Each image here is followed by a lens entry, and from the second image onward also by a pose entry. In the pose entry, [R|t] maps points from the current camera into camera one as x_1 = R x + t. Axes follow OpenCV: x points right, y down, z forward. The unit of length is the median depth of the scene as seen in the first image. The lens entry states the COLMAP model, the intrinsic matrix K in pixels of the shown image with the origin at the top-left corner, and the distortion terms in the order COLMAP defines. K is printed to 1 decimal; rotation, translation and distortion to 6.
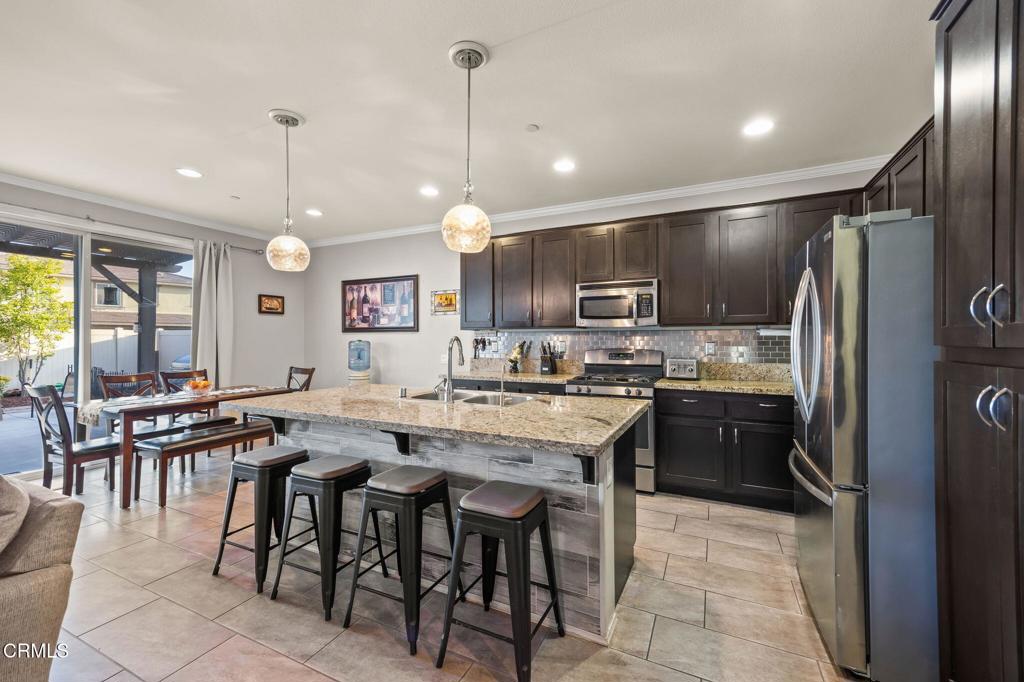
lens RADIAL K [[416.7, 0, 513.0], [0, 416.7, 340.0], [0, 0, 1]] dist [0.011177, 0.000176]
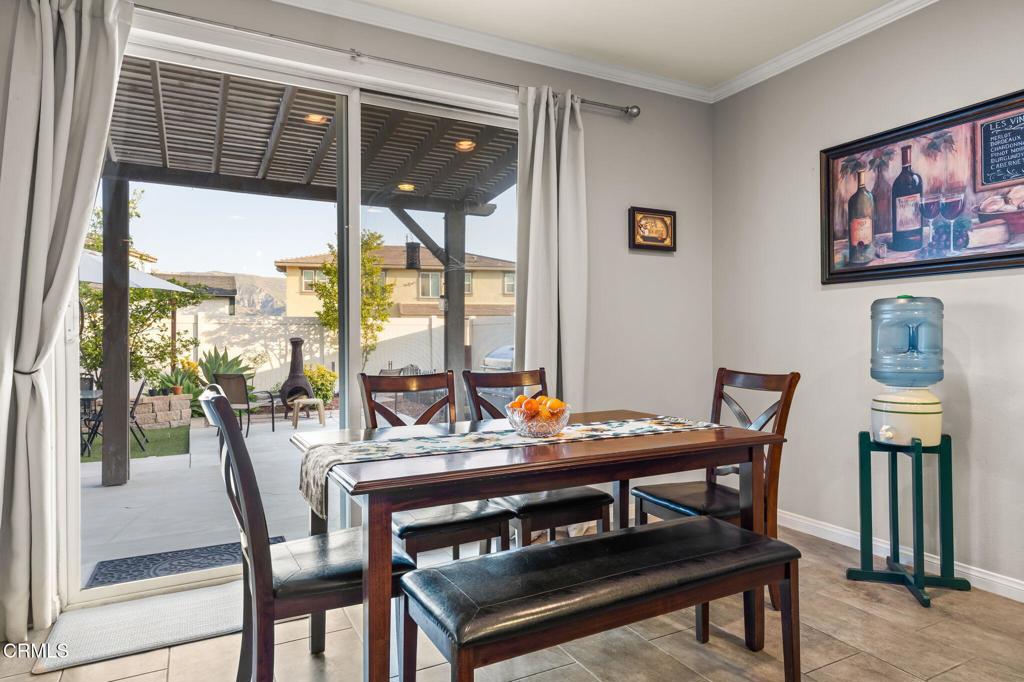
lens RADIAL K [[615.0, 0, 514.1], [0, 615.0, 340.4], [0, 0, 1]] dist [0.002922, 0.000177]
pose [[0.805207, -0.000530, -0.592993, -0.311819], [0.003808, 0.999984, 0.004276, 0.031464], [0.592981, -0.005701, 0.805196, 0.385758]]
